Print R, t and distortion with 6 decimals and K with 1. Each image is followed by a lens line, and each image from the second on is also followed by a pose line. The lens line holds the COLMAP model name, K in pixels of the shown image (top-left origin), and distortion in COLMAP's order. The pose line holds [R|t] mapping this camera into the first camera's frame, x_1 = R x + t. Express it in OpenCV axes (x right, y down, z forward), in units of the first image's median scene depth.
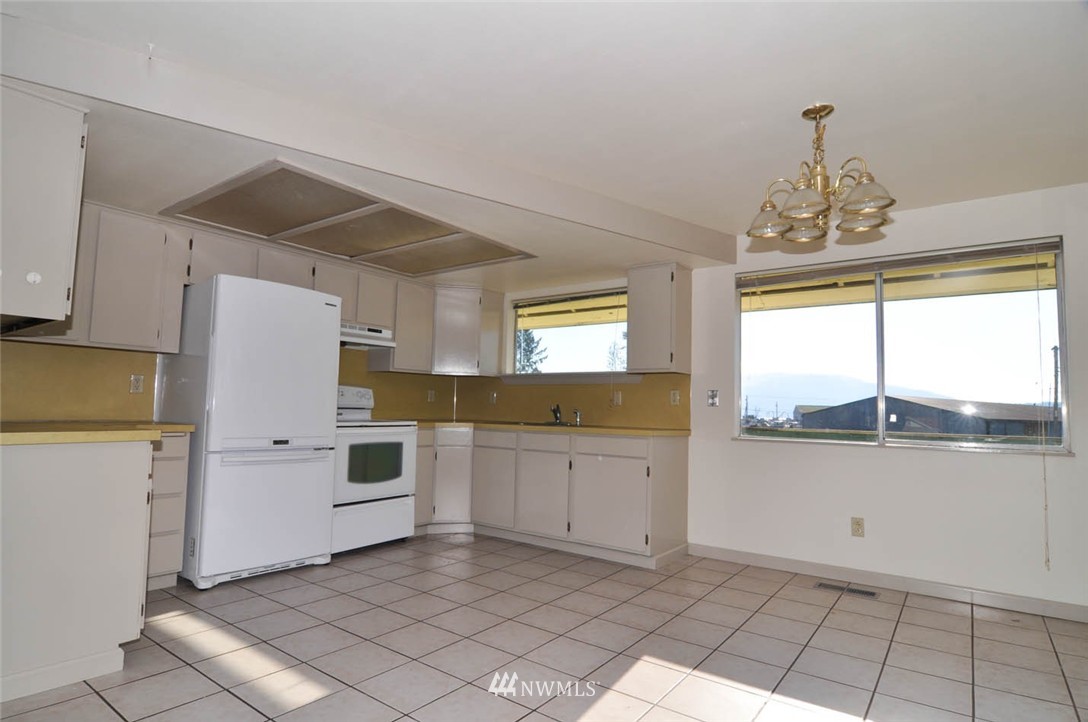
lens RADIAL K [[580.3, 0, 531.2], [0, 580.3, 377.1], [0, 0, 1]] dist [-0.001236, -0.001418]
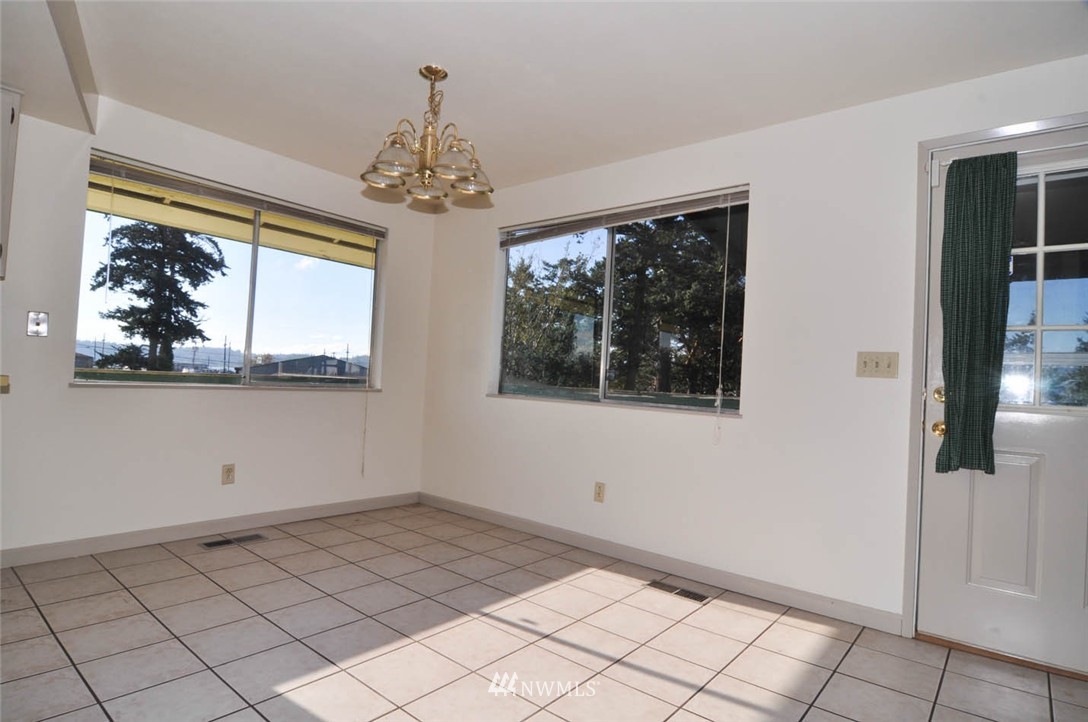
lens RADIAL K [[580.3, 0, 531.2], [0, 580.3, 377.1], [0, 0, 1]] dist [-0.001236, -0.001418]
pose [[0.065909, -0.016679, 0.997686, -0.391376], [-0.107604, 0.993911, 0.023725, 0.026231], [-0.992007, -0.108919, 0.063713, 0.514577]]
